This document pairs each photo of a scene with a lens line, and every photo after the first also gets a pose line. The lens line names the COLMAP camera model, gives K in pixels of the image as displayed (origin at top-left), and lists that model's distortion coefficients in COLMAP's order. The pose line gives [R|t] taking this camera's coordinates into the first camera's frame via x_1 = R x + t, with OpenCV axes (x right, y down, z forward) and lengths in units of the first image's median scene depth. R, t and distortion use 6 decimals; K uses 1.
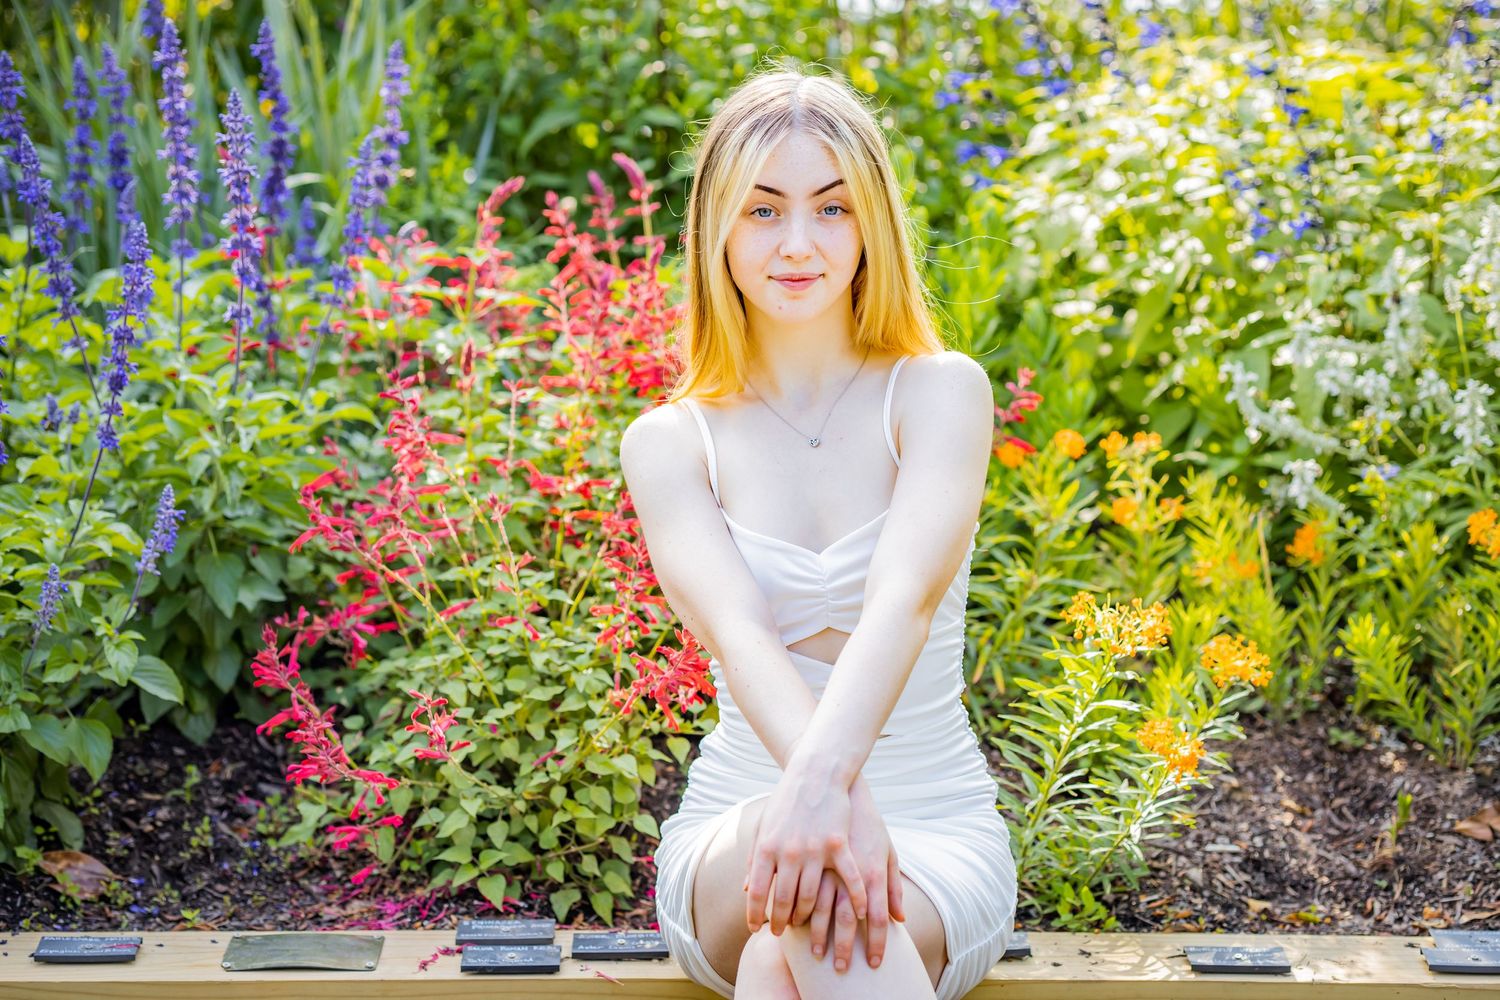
lens RADIAL K [[3218.6, 0, 750.0], [0, 3218.6, 500.0], [0, 0, 1]] dist [0.623090, -3.339080]
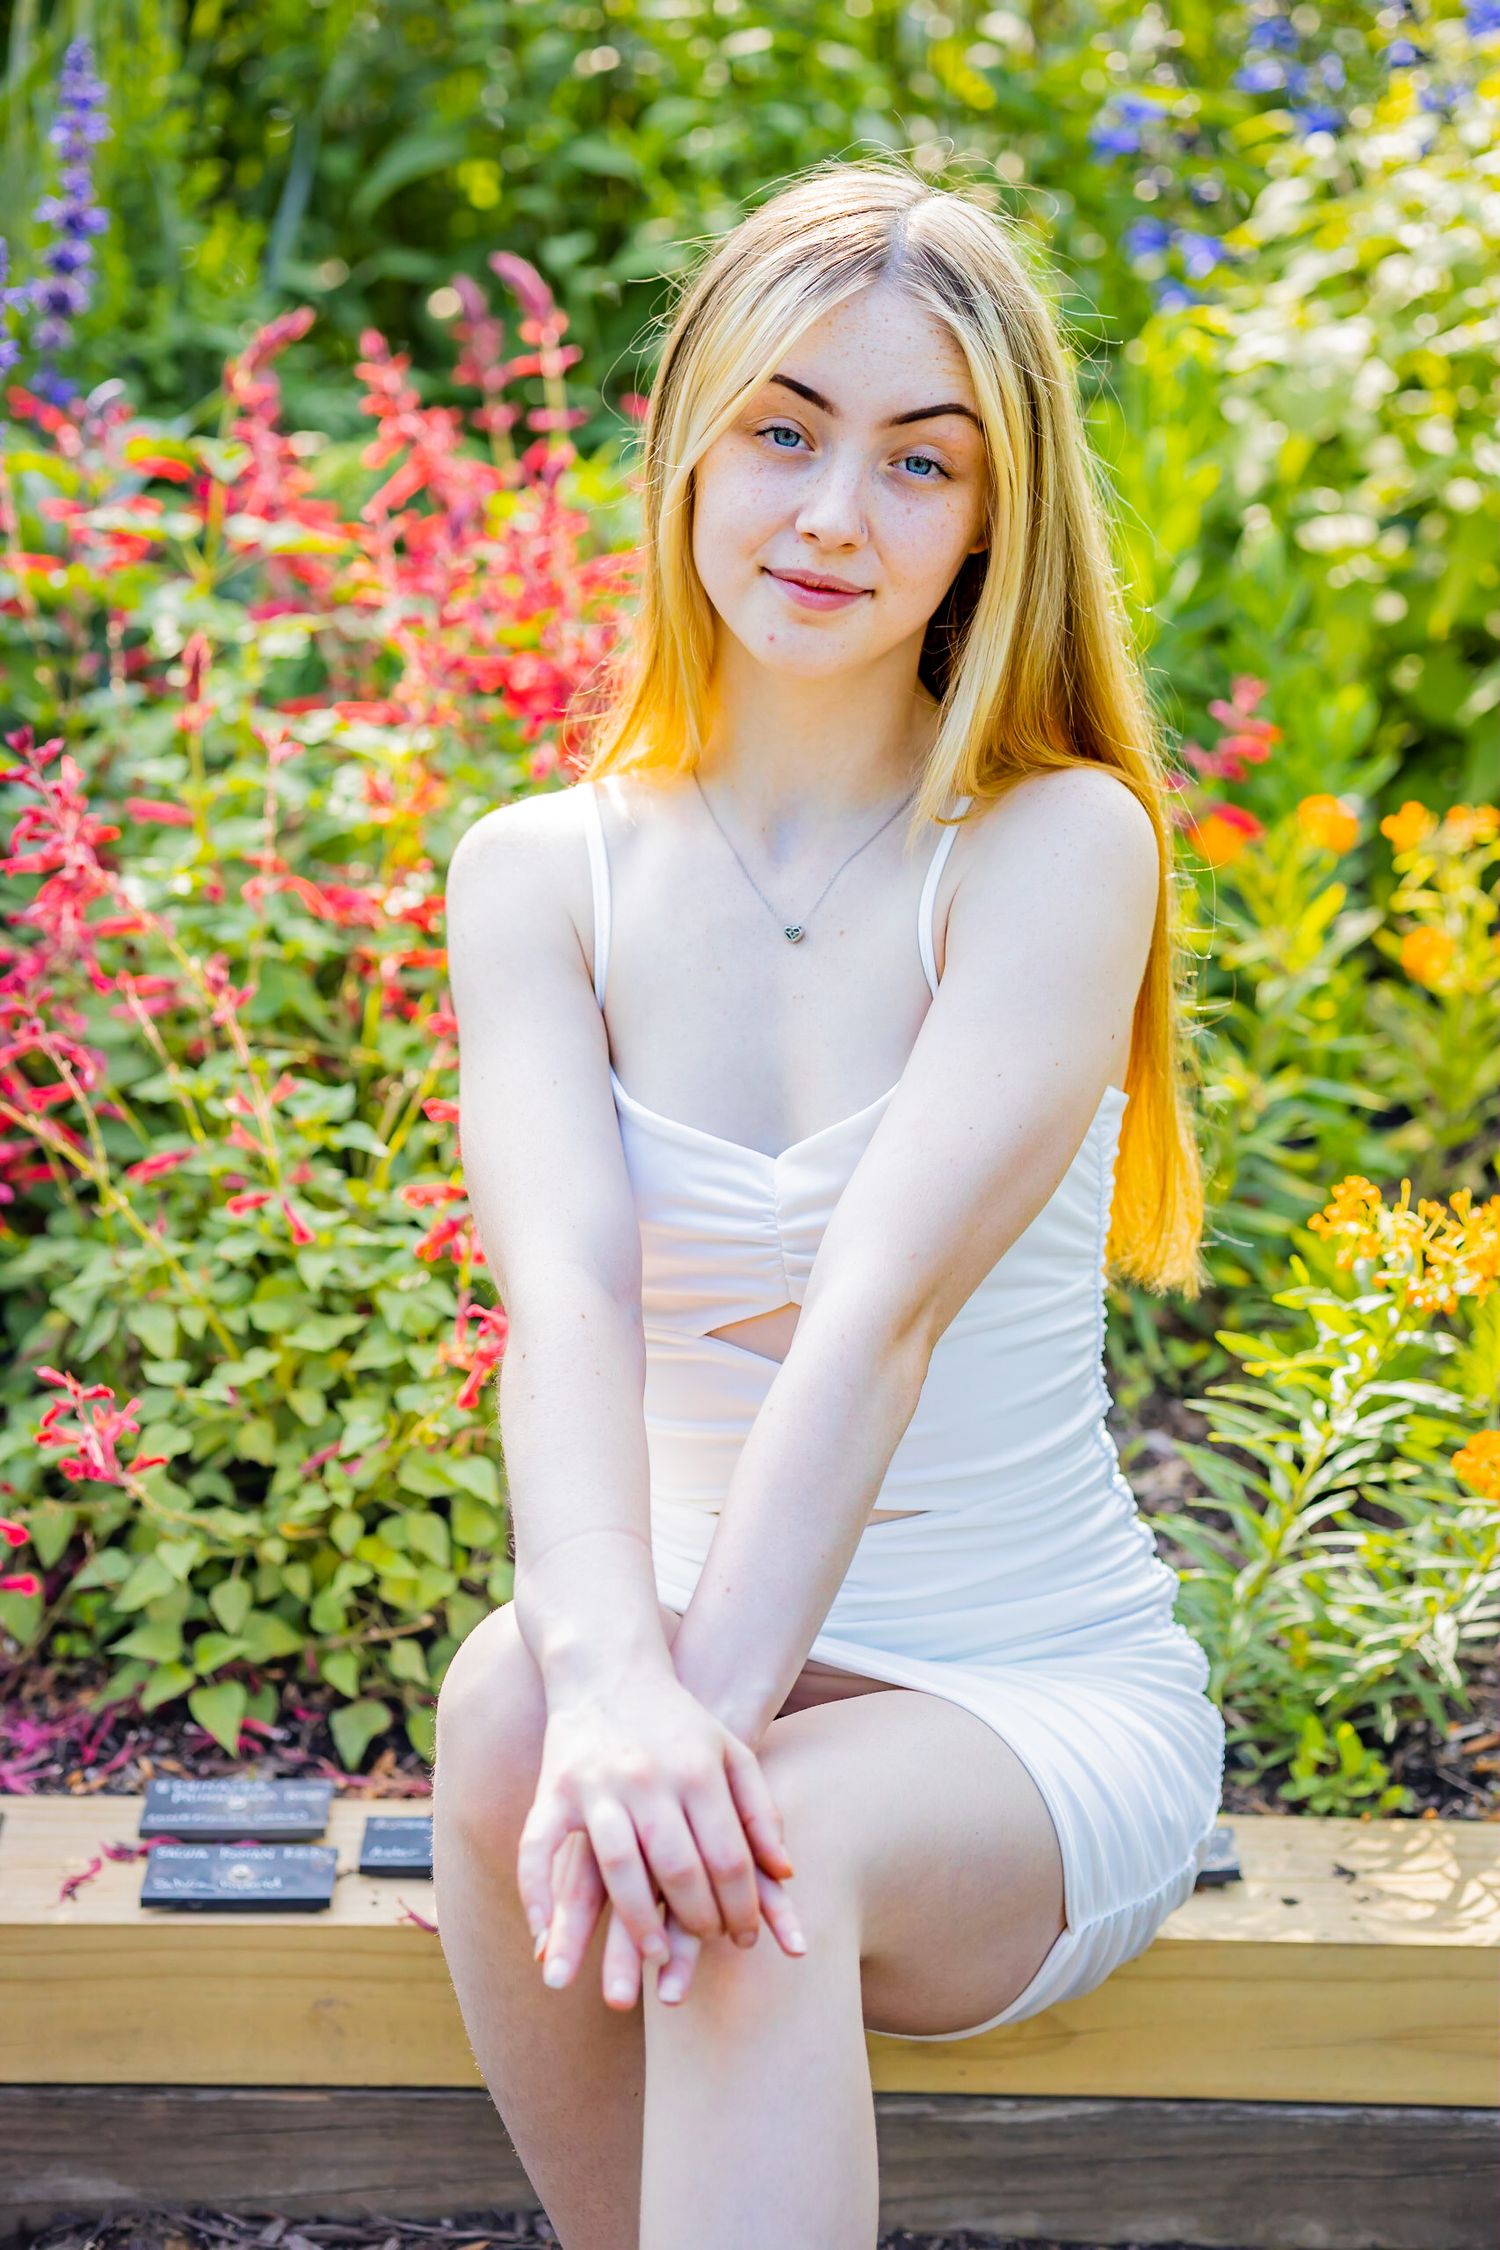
lens RADIAL K [[4828.0, 0, 750.0], [0, 4828.0, 1125.0], [0, 0, 1]] dist [0.623090, -3.339080]
pose [[0.999869, 0.012696, -0.010070, 0.013366], [-0.011694, 0.995501, 0.094030, -0.049561], [0.011218, -0.093900, 0.995518, 0.217483]]
